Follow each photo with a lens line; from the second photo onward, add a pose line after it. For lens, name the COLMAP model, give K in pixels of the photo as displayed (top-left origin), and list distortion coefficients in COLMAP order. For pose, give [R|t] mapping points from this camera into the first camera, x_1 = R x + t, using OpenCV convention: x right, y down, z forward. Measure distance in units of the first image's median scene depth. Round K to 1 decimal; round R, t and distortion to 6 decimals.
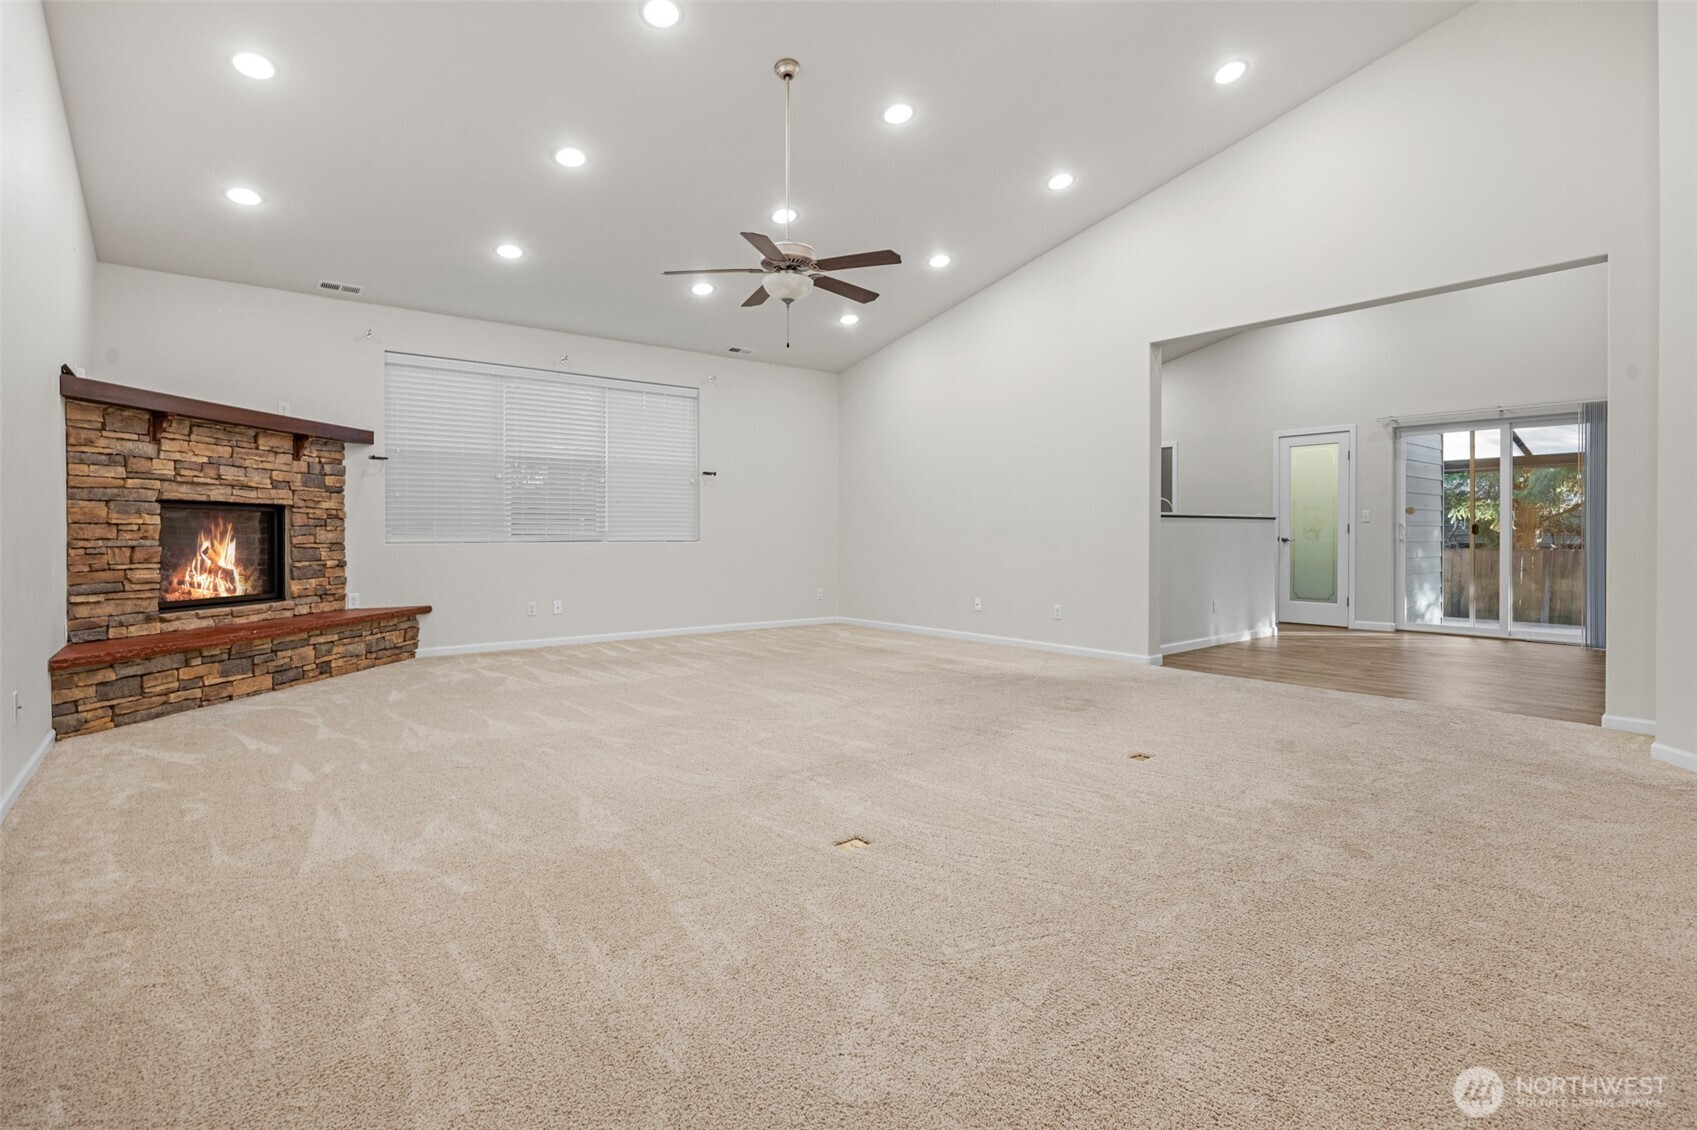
lens RADIAL K [[840.3, 0, 850.7], [0, 840.3, 530.6], [0, 0, 1]] dist [-0.021125, 0.000122]
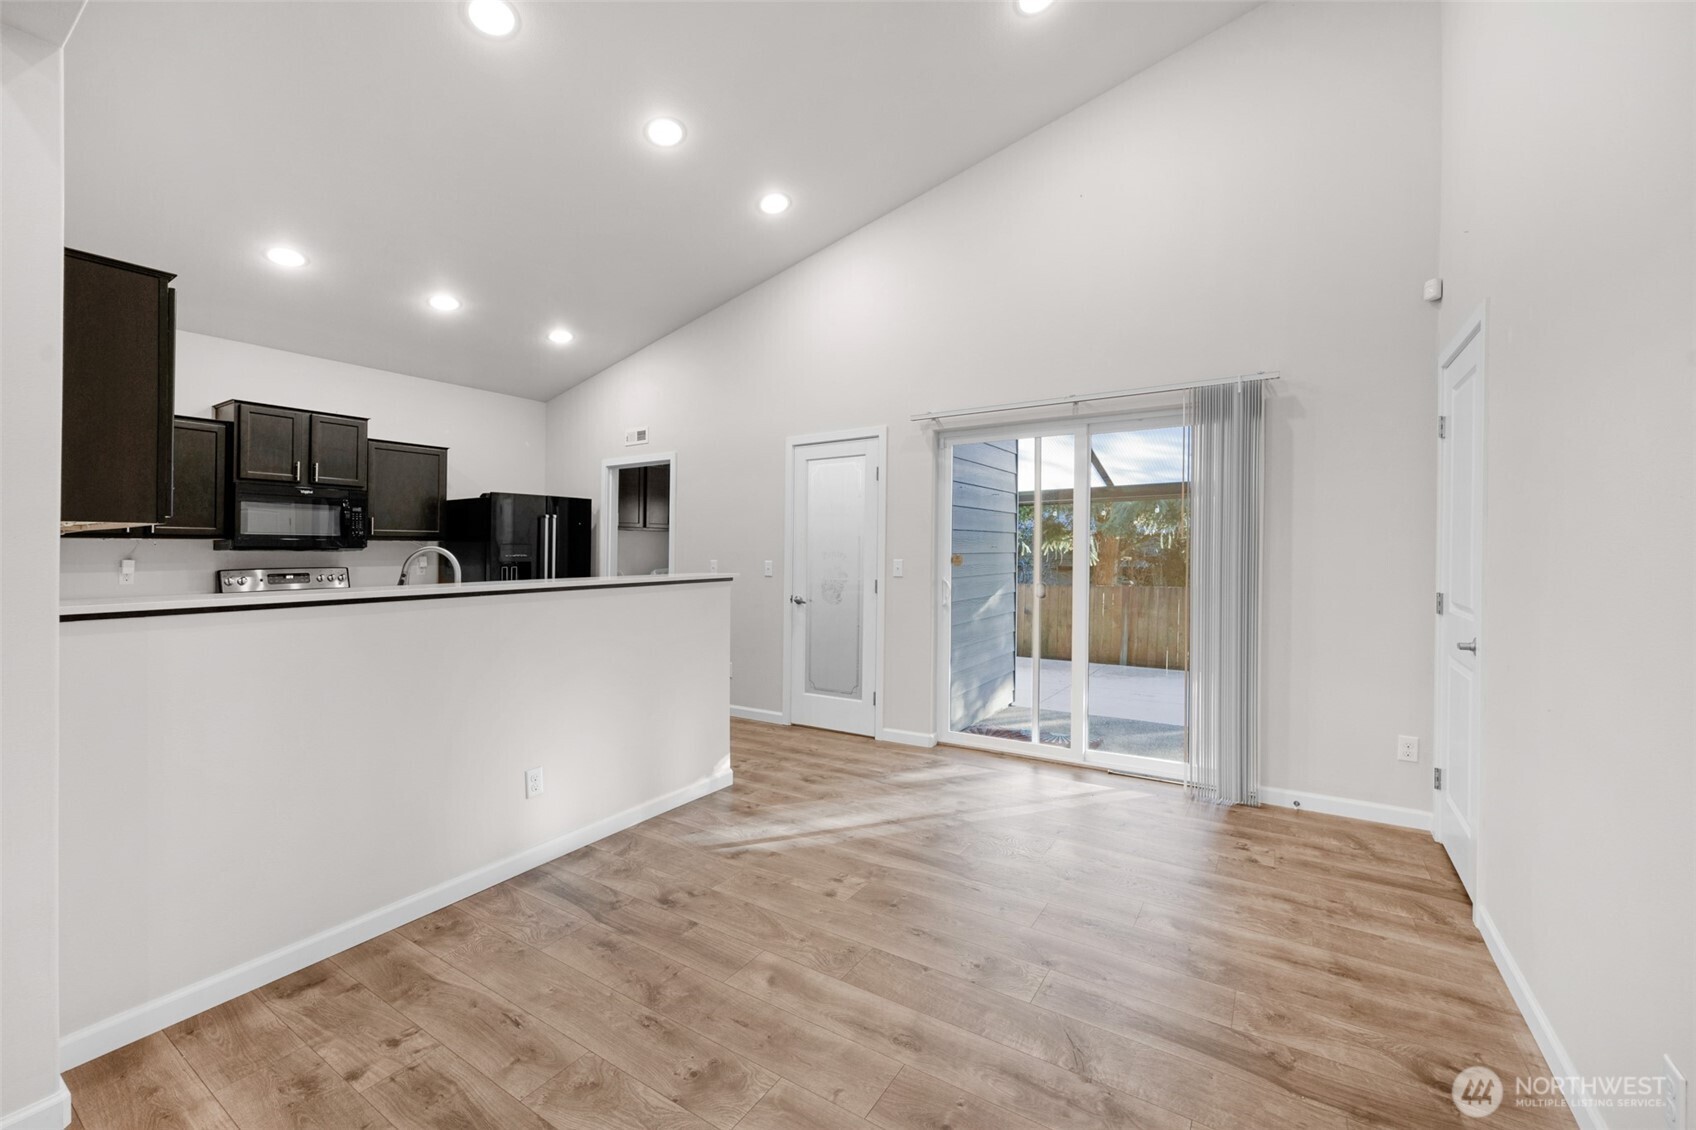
lens RADIAL K [[684.1, 0, 848.0], [0, 684.1, 565.0], [0, 0, 1]] dist [-0.000358, -0.000030]
pose [[0.948565, -0.010849, 0.316398, 0.401177], [0.002572, 0.999644, 0.026564, -0.032618], [-0.316573, -0.024383, 0.948255, 0.493193]]
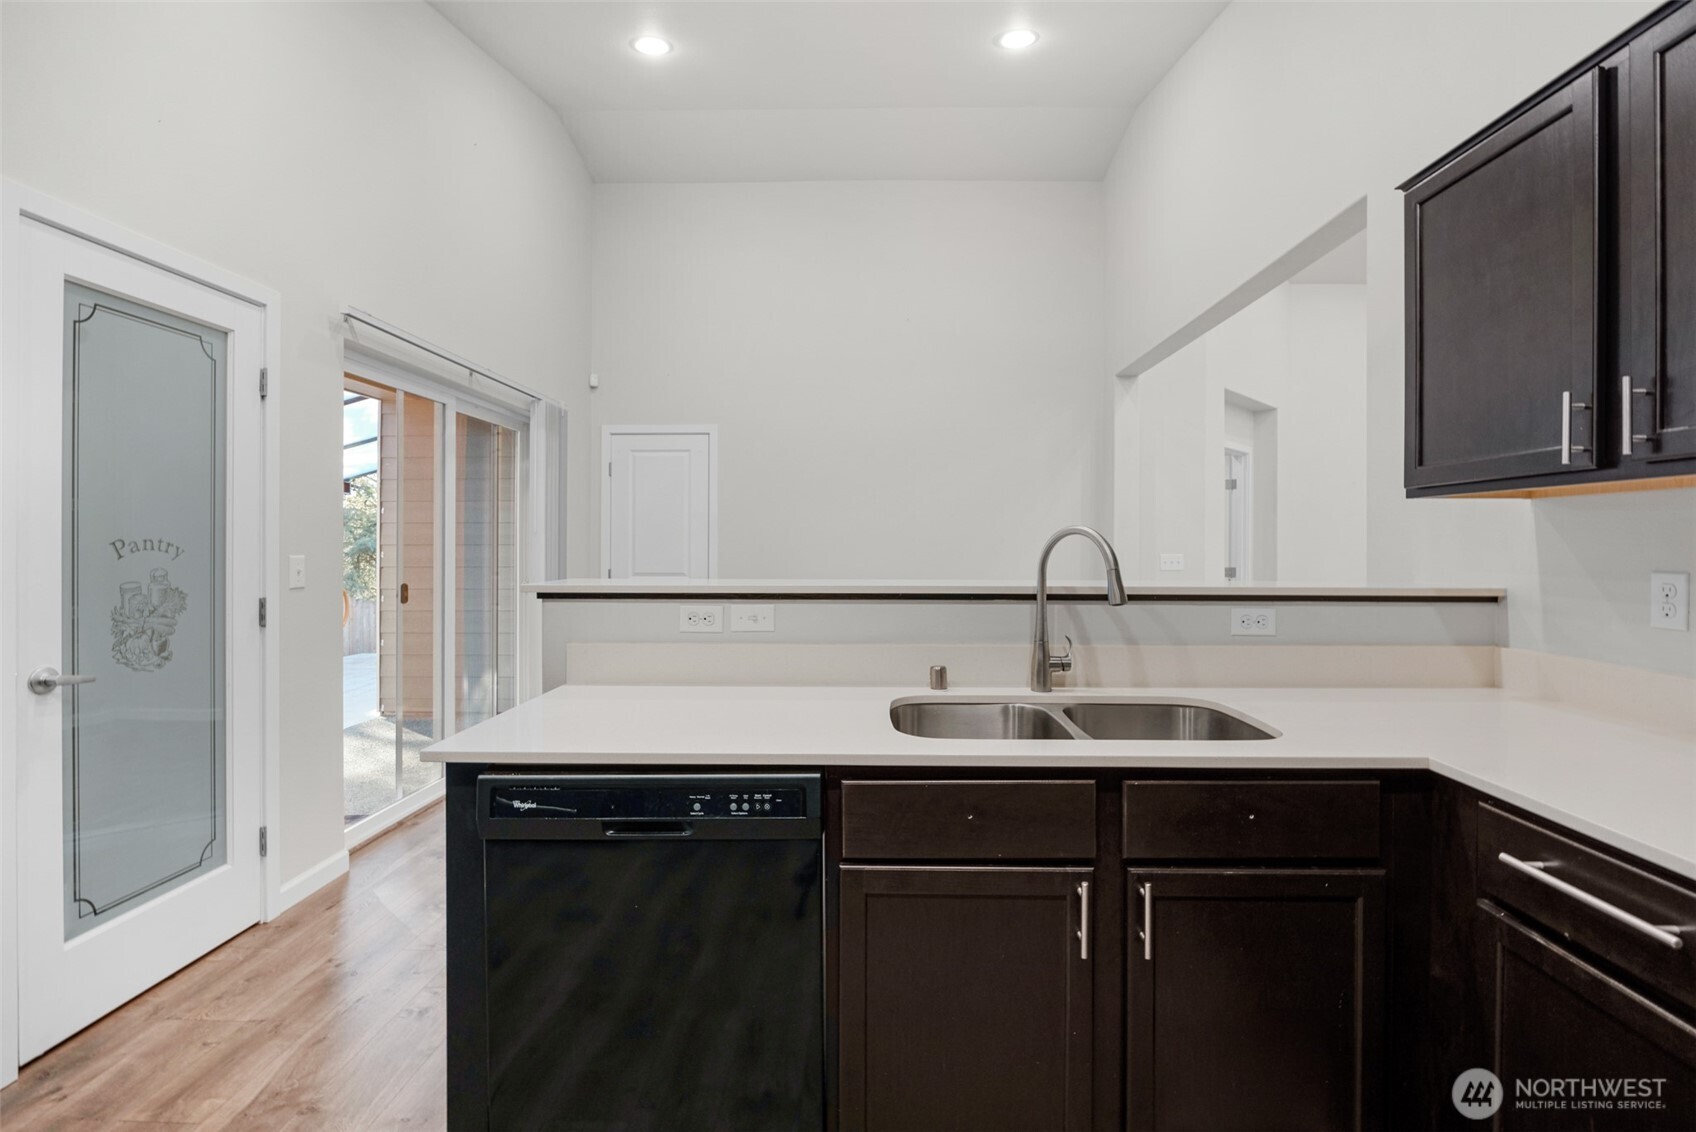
lens RADIAL K [[819.6, 0, 852.0], [0, 819.6, 547.3], [0, 0, 1]] dist [0.000375, 0.000135]
pose [[-0.765376, -0.012679, 0.643459, 0.220311], [-0.011564, 0.999915, 0.005948, -0.030505], [-0.643480, -0.002888, -0.765458, 1.073311]]
